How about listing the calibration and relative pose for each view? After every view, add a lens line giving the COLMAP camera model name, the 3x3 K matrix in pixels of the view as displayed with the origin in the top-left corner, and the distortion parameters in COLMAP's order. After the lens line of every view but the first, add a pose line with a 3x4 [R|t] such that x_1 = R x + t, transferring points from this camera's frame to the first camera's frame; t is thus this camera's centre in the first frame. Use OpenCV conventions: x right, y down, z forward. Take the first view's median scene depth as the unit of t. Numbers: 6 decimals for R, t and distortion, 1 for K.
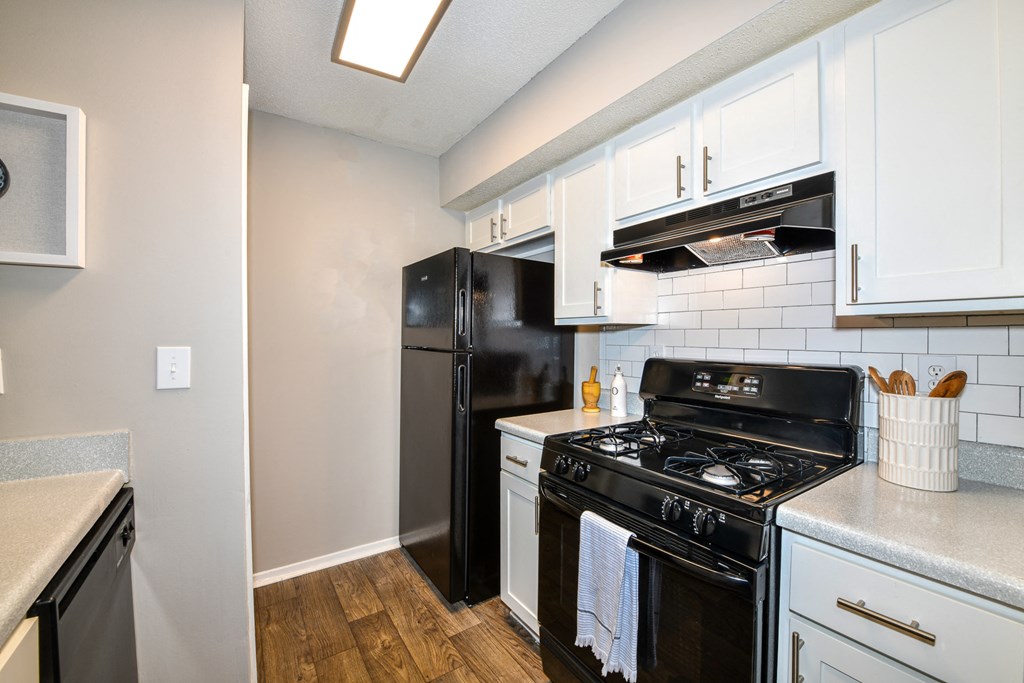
lens RADIAL K [[410.0, 0, 514.2], [0, 410.0, 340.2], [0, 0, 1]] dist [-0.001694, -0.000041]
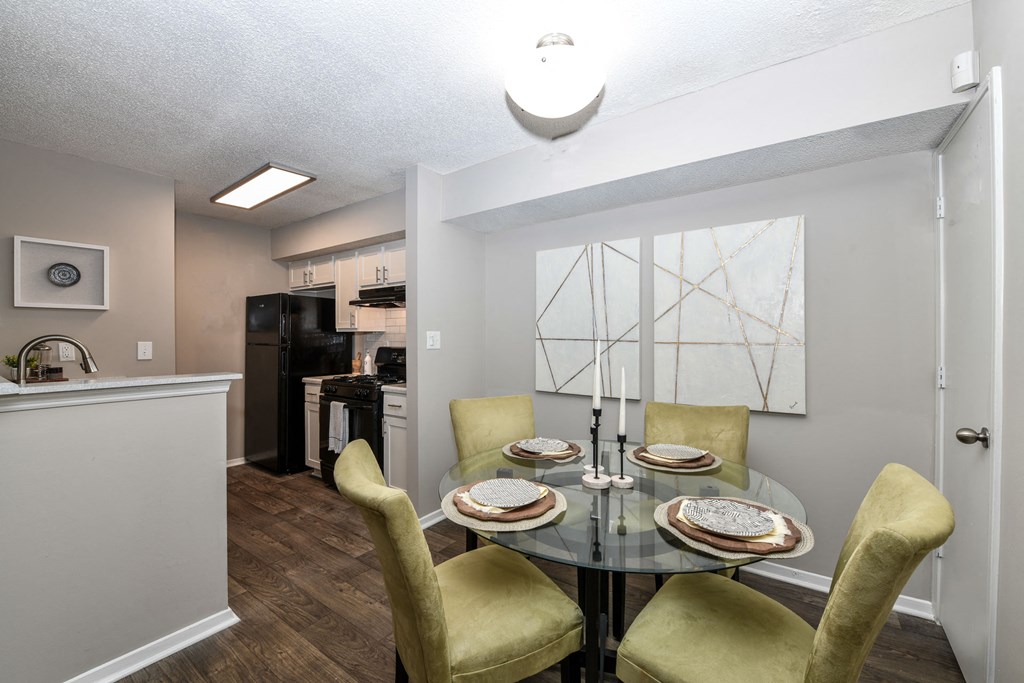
lens RADIAL K [[410.0, 0, 508.4], [0, 410.0, 339.0], [0, 0, 1]] dist [-0.001694, -0.000041]
pose [[0.941769, -0.004213, 0.336233, 0.232252], [0.005524, 0.999980, -0.002941, 0.010856], [-0.336214, 0.004627, 0.941774, -1.253338]]
